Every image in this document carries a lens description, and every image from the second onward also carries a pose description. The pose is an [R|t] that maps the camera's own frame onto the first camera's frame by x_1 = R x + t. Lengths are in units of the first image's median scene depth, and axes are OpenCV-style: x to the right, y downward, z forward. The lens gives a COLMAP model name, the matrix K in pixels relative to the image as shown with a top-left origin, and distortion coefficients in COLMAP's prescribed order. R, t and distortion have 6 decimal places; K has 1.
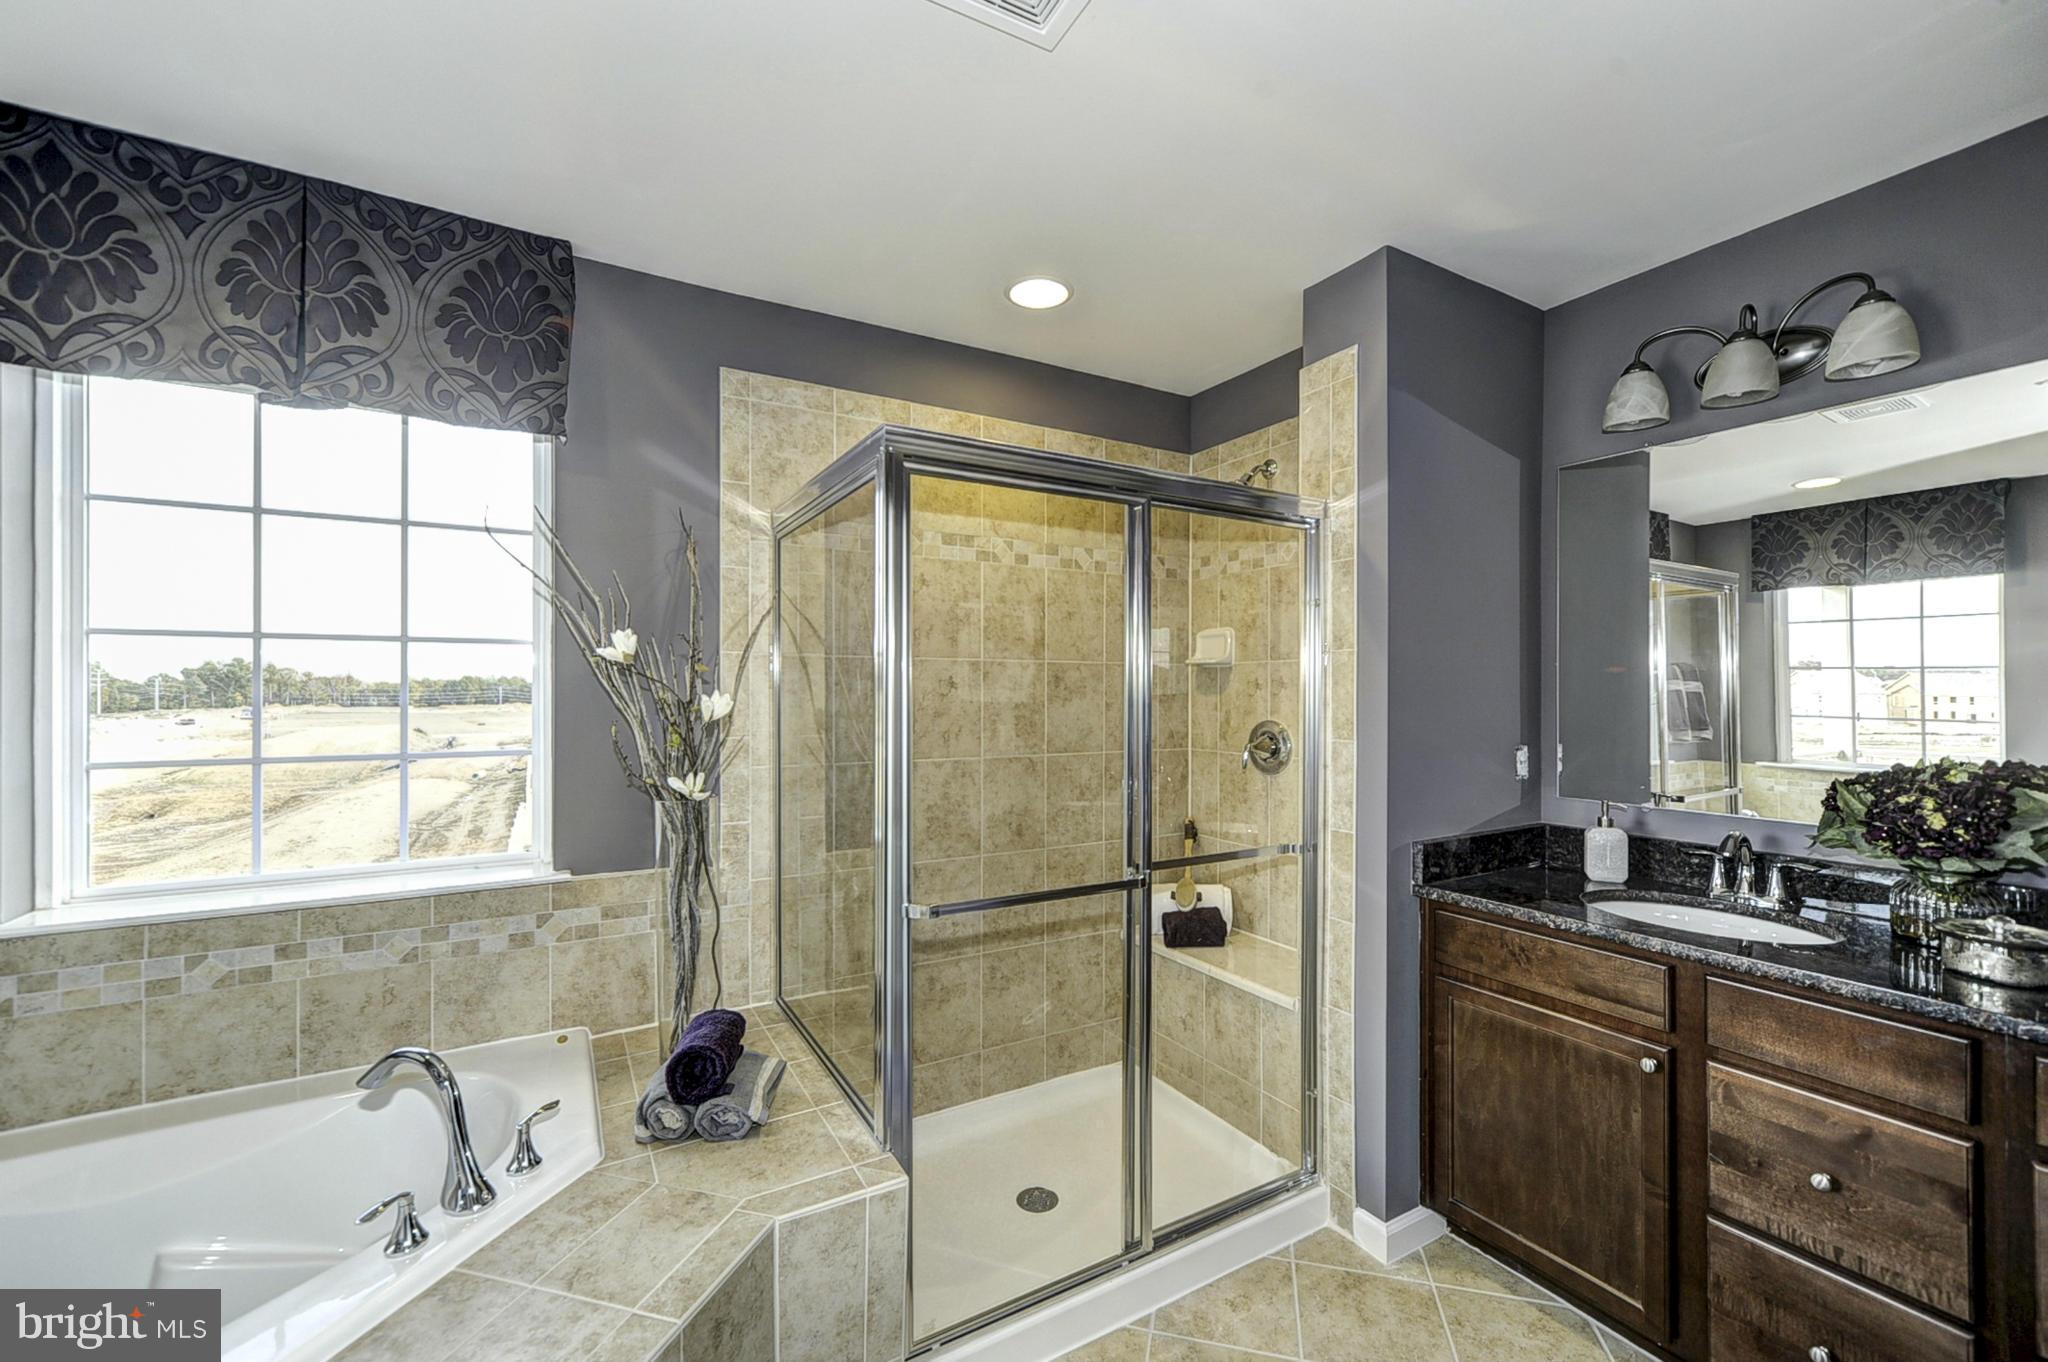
lens RADIAL K [[844.8, 0, 1034.8], [0, 844.8, 689.1], [0, 0, 1]] dist [0.004114, 0.000490]
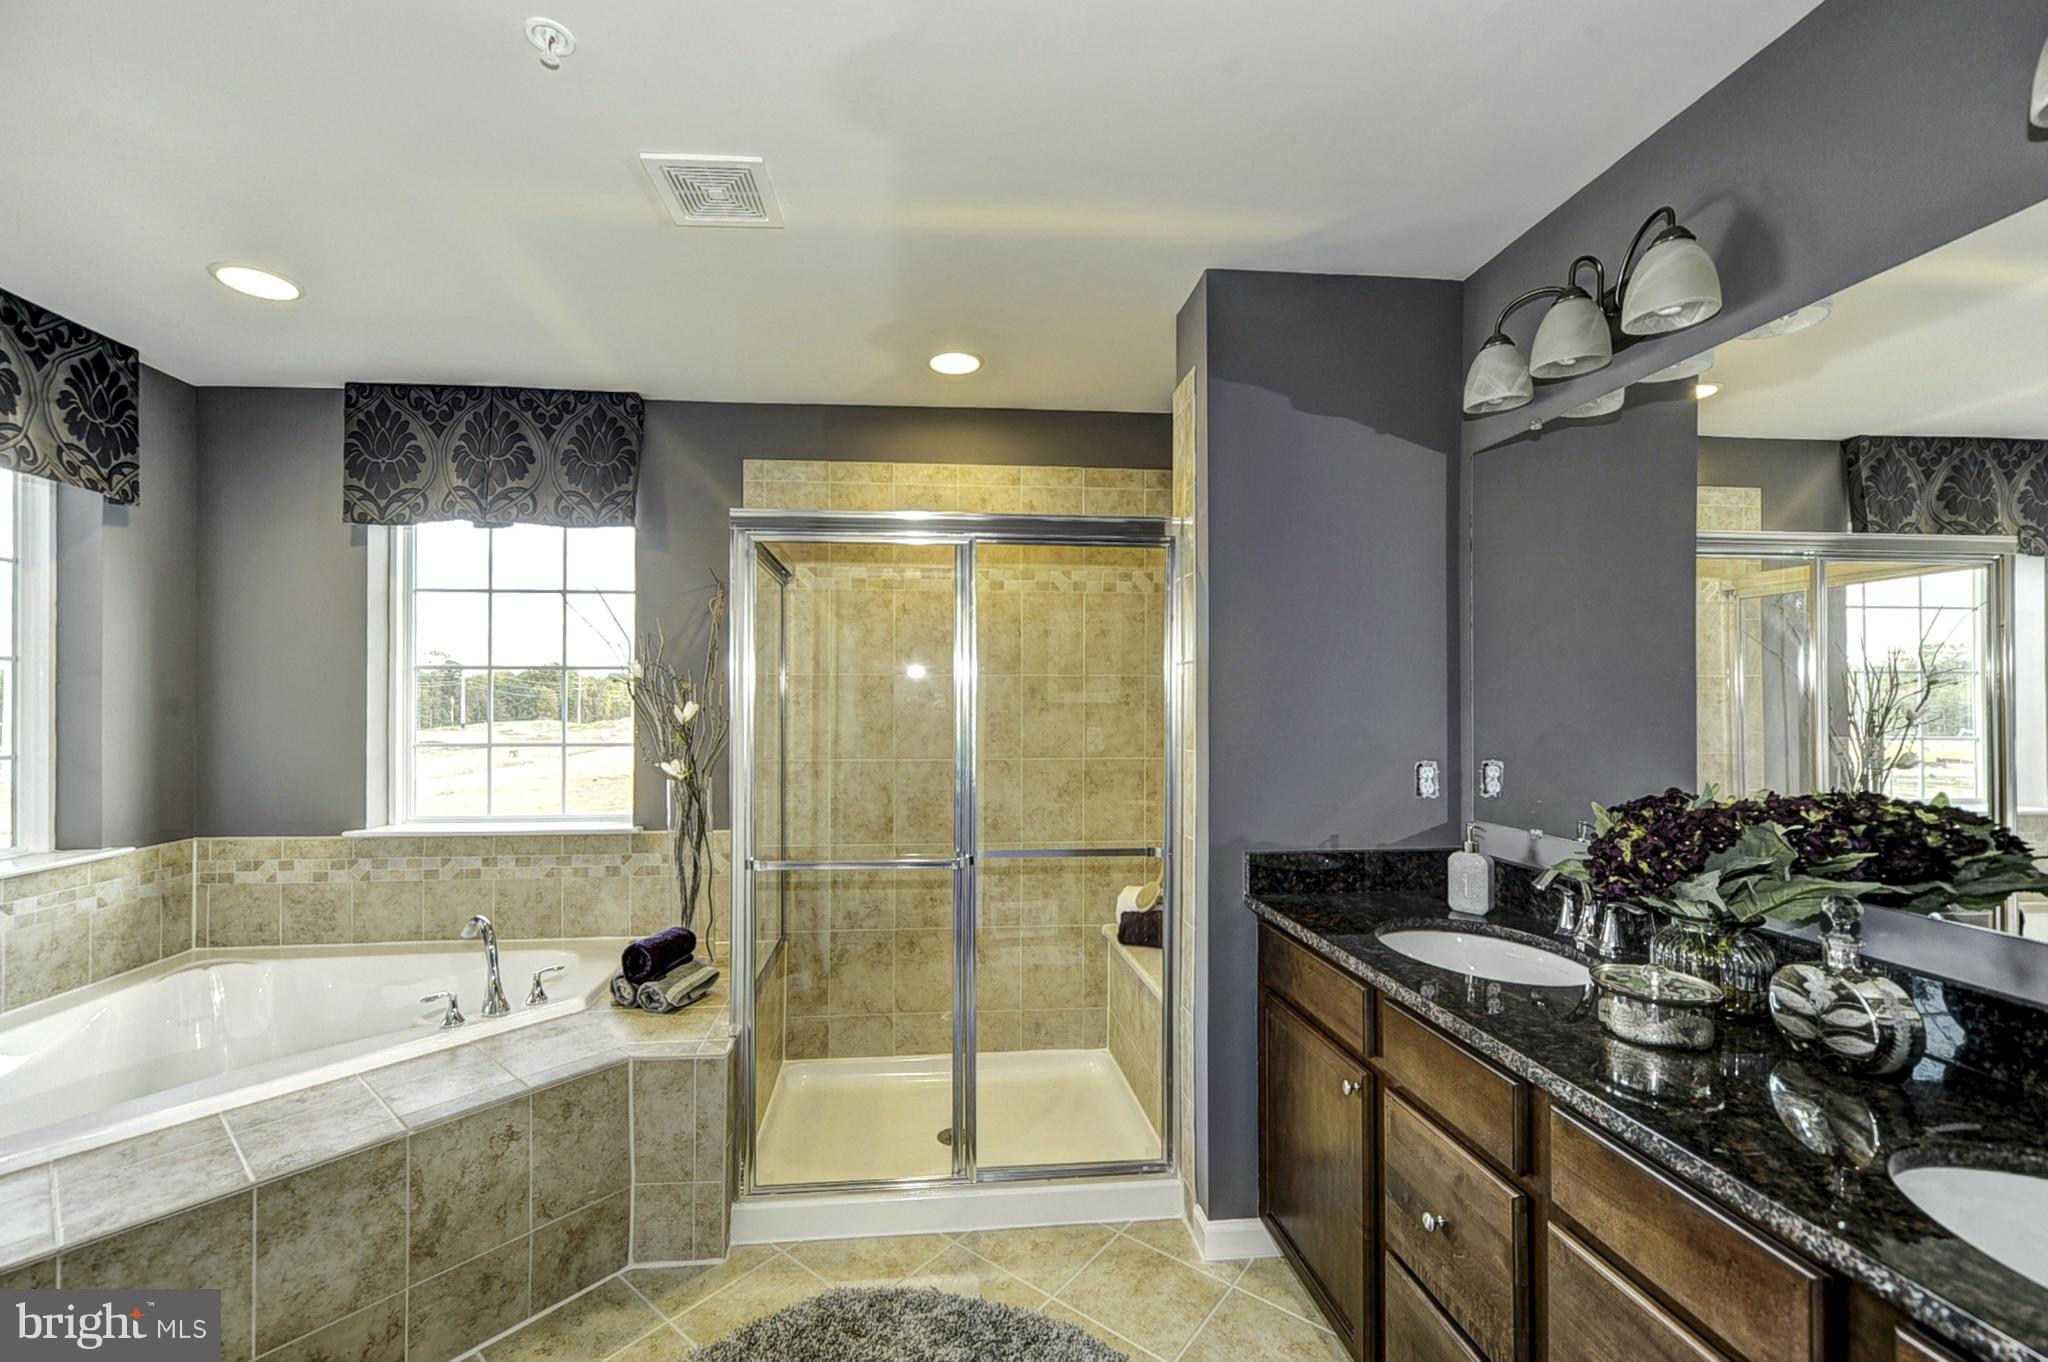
lens RADIAL K [[879.6, 0, 1007.5], [0, 879.6, 694.3], [0, 0, 1]] dist [0.003252, 0.000986]
pose [[0.895613, -0.003717, -0.444819, 0.705341], [0.002043, 0.999989, -0.004243, -0.003556], [0.444830, 0.002891, 0.895610, -0.069369]]
